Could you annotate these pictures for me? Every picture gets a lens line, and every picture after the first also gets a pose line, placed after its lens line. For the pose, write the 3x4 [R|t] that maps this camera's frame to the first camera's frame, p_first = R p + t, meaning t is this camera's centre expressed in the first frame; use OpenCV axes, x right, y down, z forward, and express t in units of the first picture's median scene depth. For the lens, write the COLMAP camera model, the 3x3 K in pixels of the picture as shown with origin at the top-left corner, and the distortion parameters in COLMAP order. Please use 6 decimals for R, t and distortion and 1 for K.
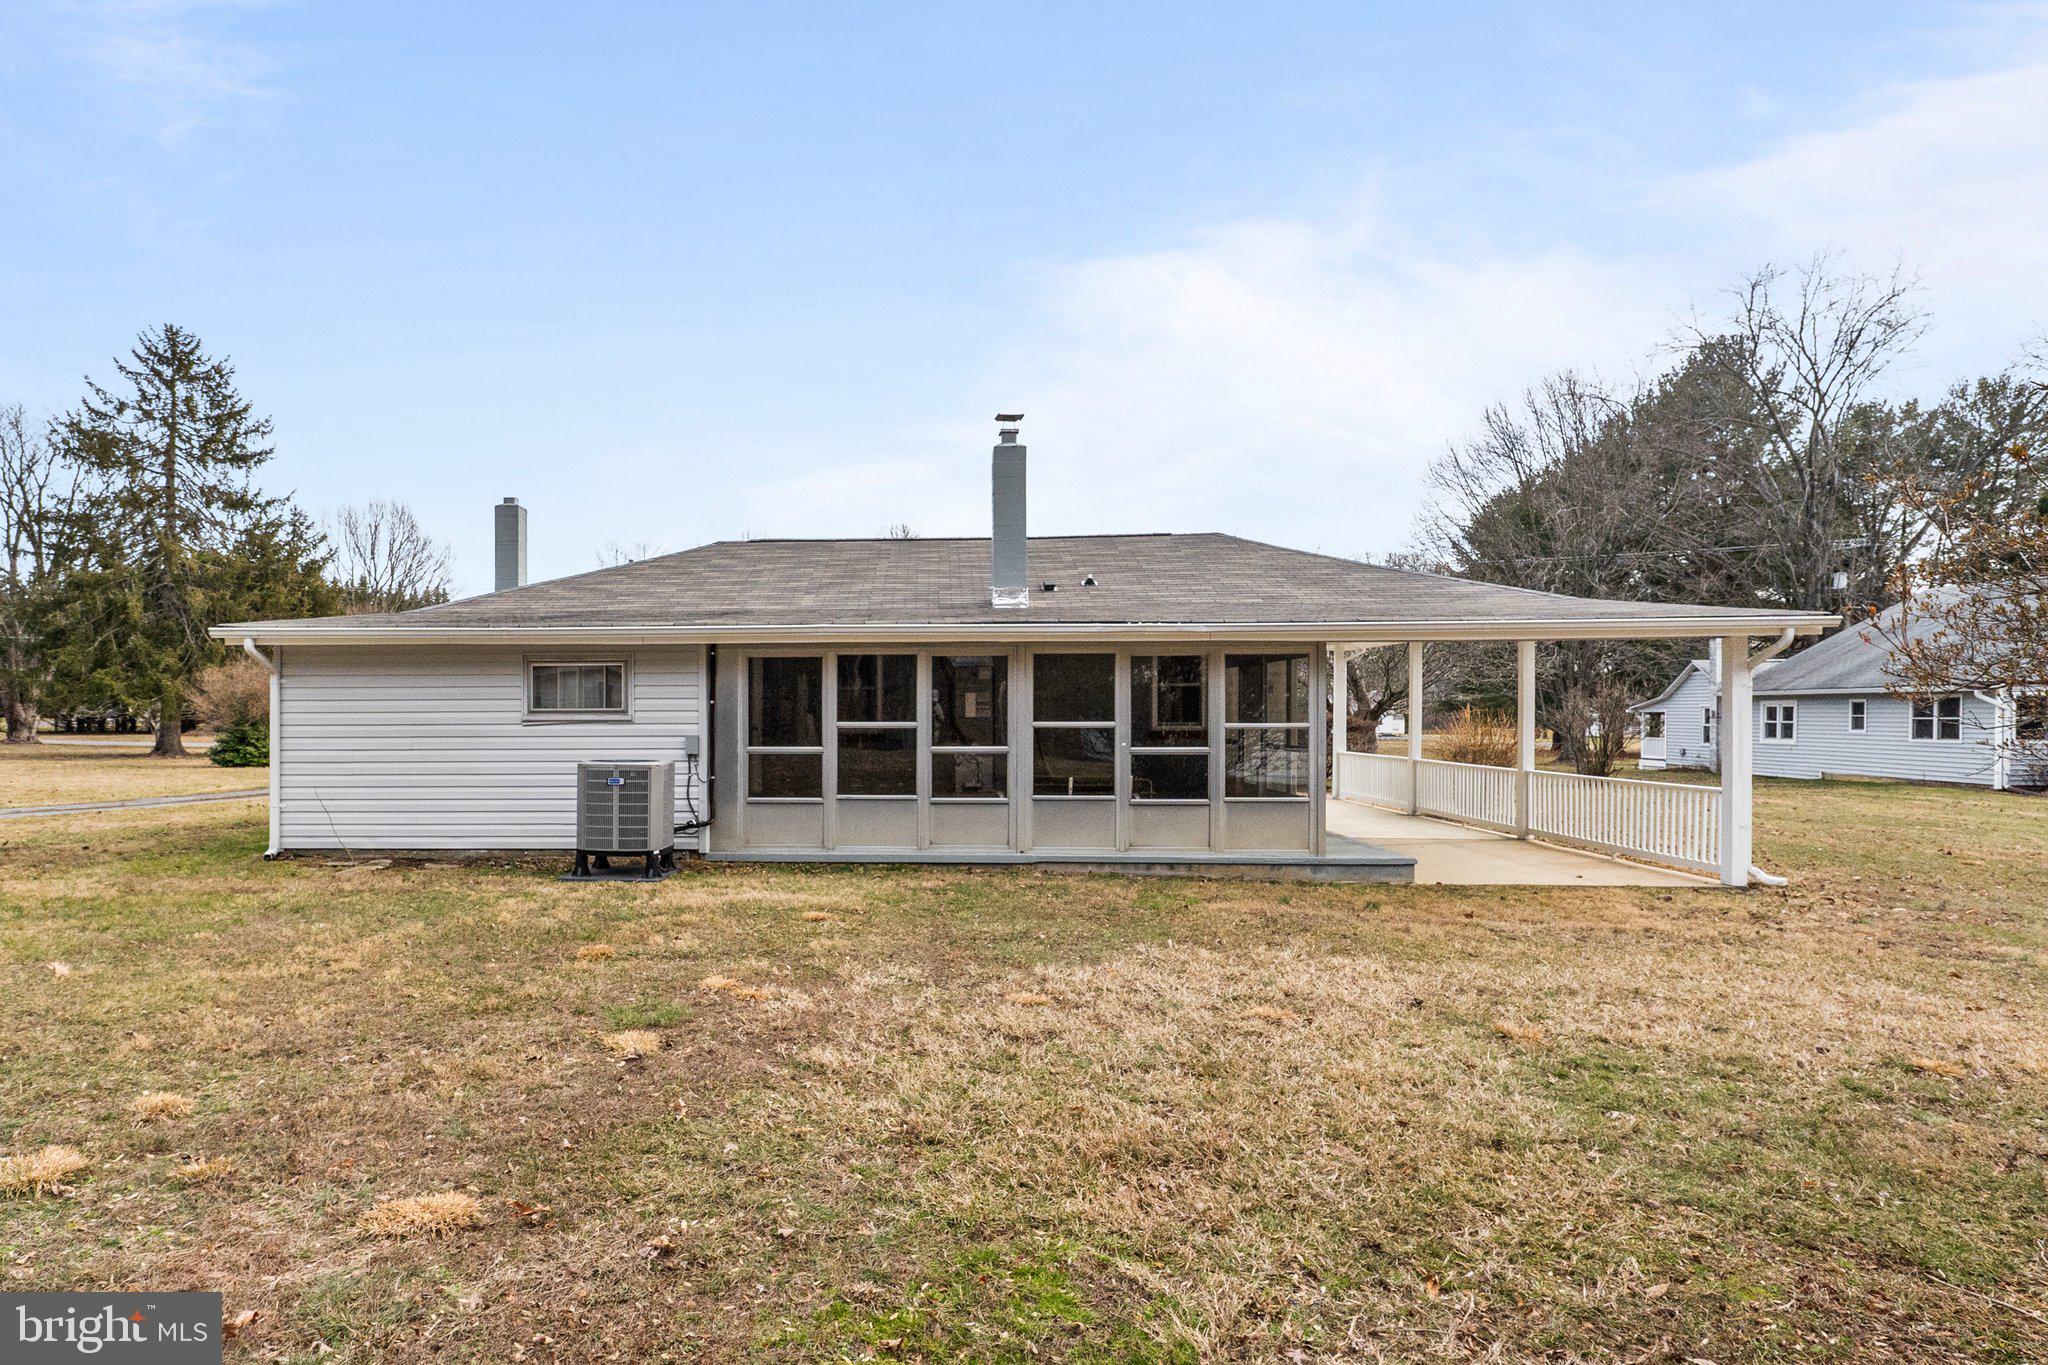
lens RADIAL K [[1009.1, 0, 1024.0], [0, 1009.1, 682.5], [0, 0, 1]] dist [-0.004459, -0.000270]
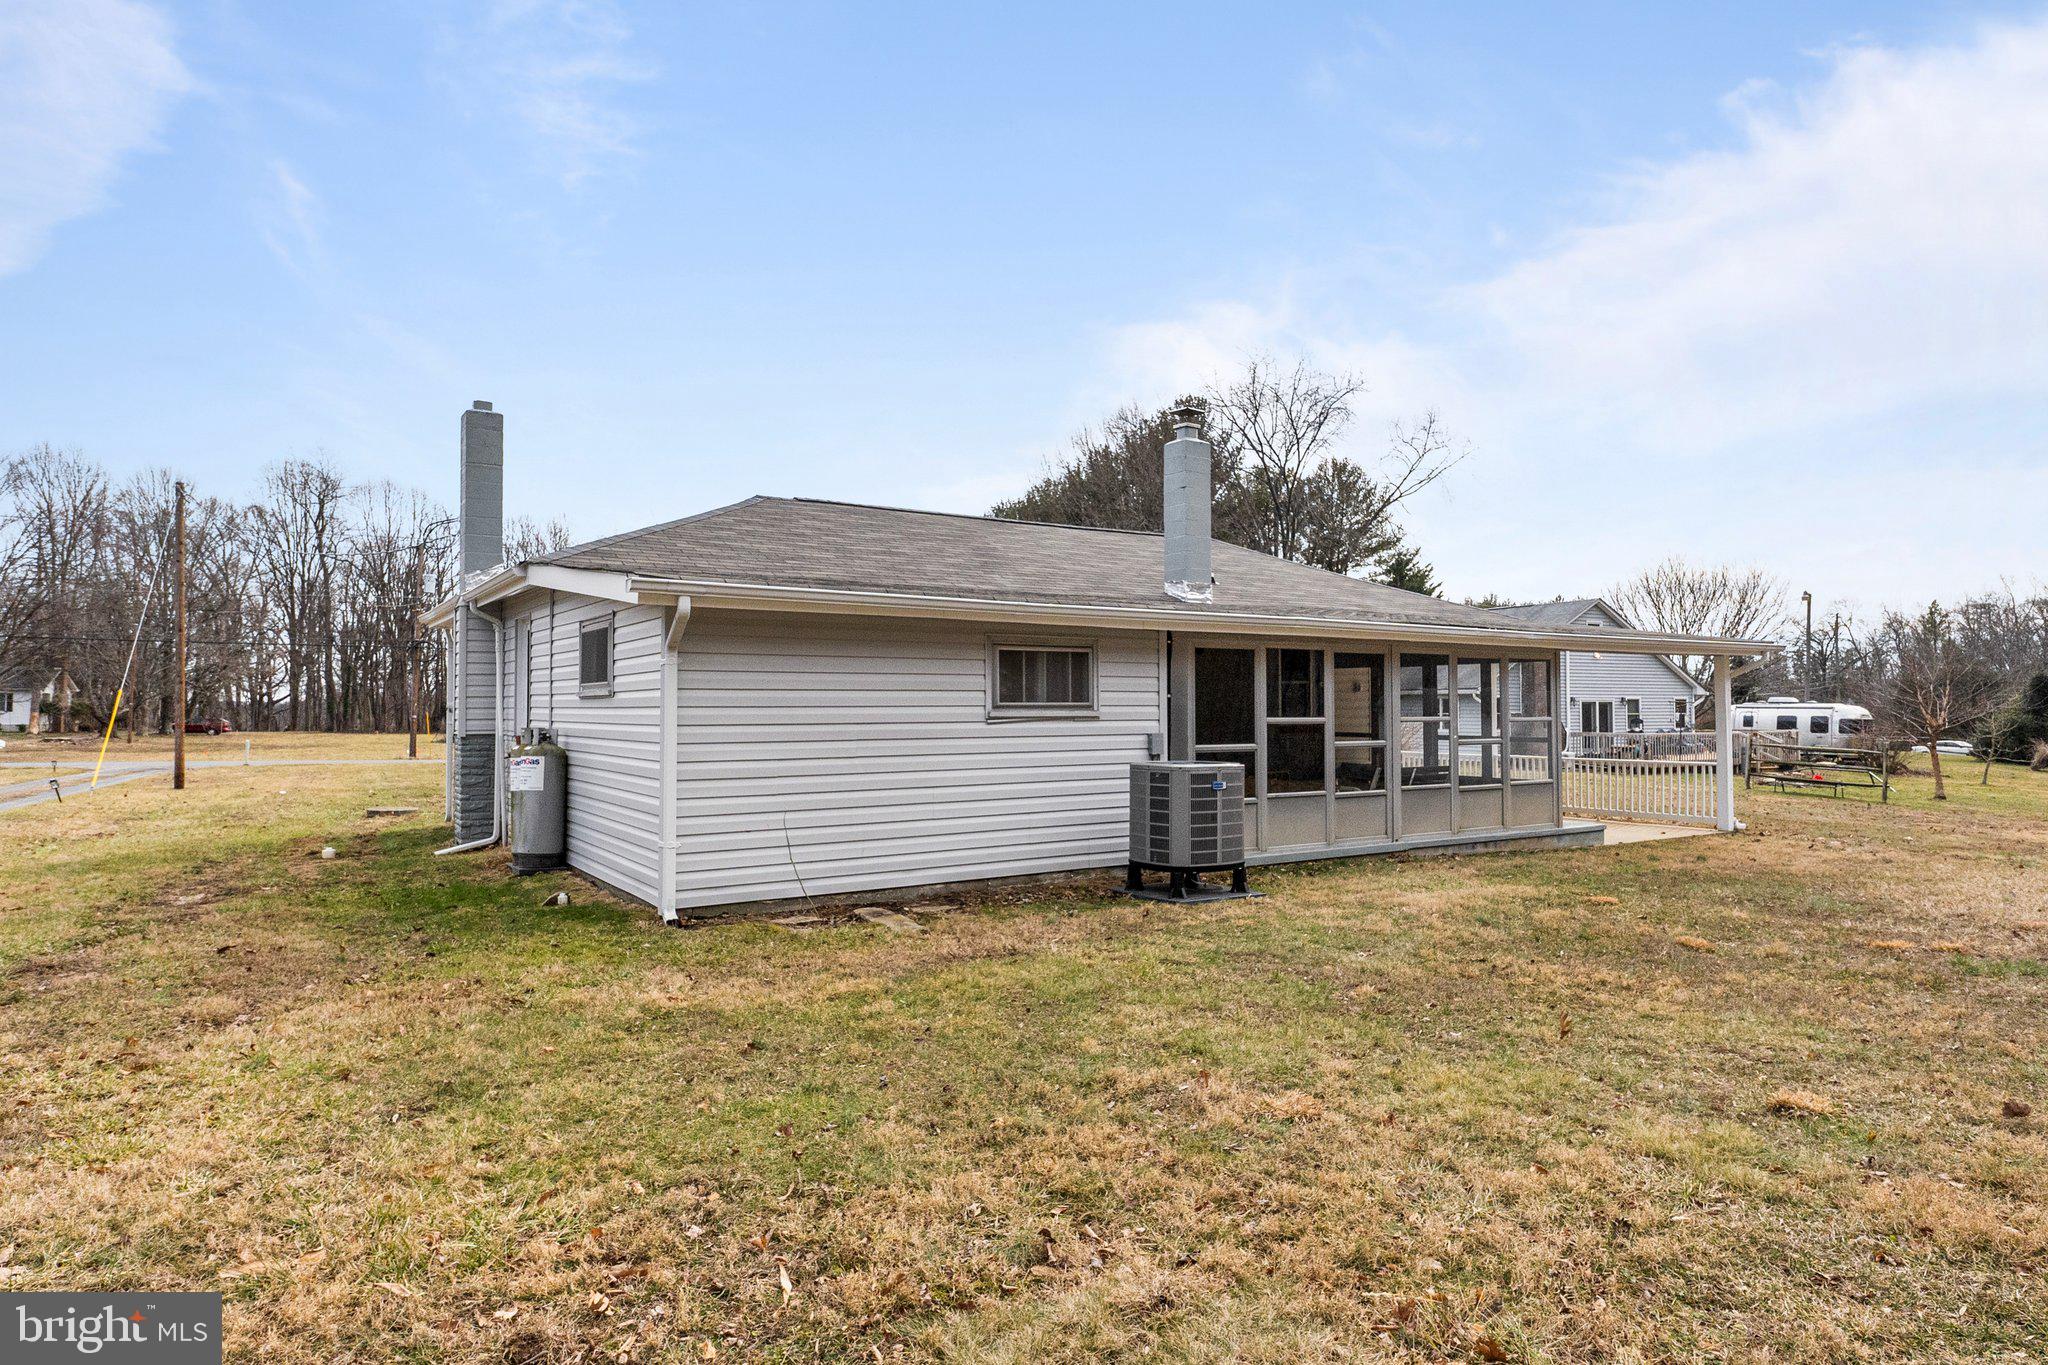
lens RADIAL K [[1163.7, 0, 1024.4], [0, 1163.7, 720.3], [0, 0, 1]] dist [0.025737, 0.000058]
pose [[0.812461, -0.004104, 0.583002, -1.018047], [-0.002585, 0.999940, 0.010641, 0.030388], [-0.583010, -0.010152, 0.812401, 0.234032]]
